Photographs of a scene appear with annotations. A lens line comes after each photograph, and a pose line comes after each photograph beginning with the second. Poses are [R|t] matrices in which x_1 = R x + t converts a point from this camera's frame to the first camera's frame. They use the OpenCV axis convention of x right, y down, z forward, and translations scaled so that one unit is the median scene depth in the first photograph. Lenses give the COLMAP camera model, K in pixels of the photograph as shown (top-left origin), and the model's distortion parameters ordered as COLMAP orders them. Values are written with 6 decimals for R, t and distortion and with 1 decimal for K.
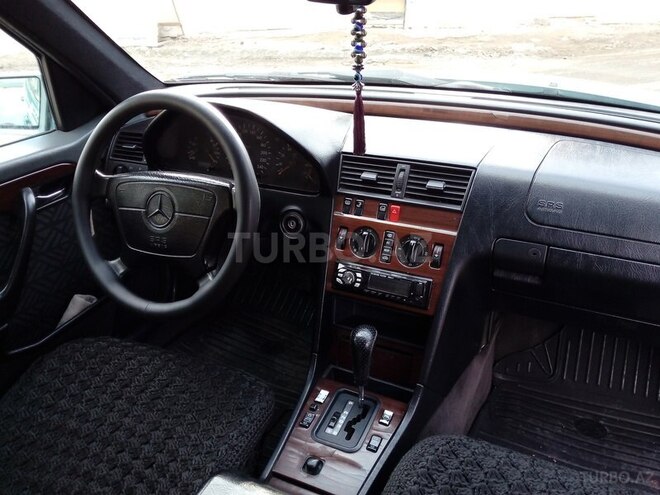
lens RADIAL K [[554.3, 0, 334.2], [0, 554.3, 243.2], [0, 0, 1]] dist [0.065644, -0.108739]
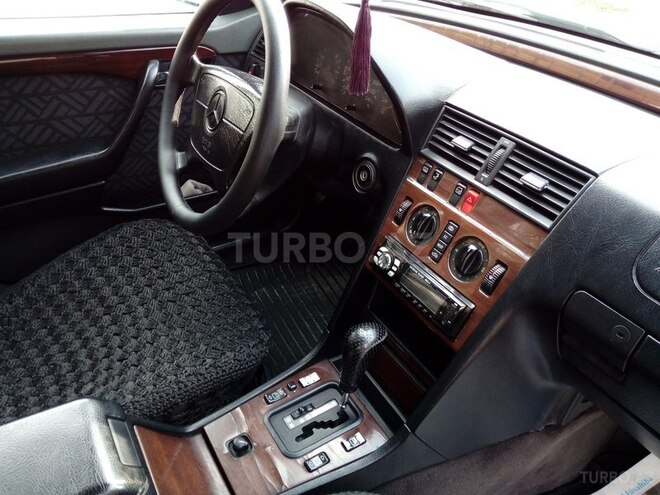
lens RADIAL K [[546.5, 0, 330.0], [0, 546.5, 247.5], [0, 0, 1]] dist [0.063926, -0.164699]
pose [[0.825876, 0.364263, -0.430397, 0.287157], [-0.316215, 0.931196, 0.181334, -0.070662], [0.466837, -0.013661, 0.884238, 0.285452]]
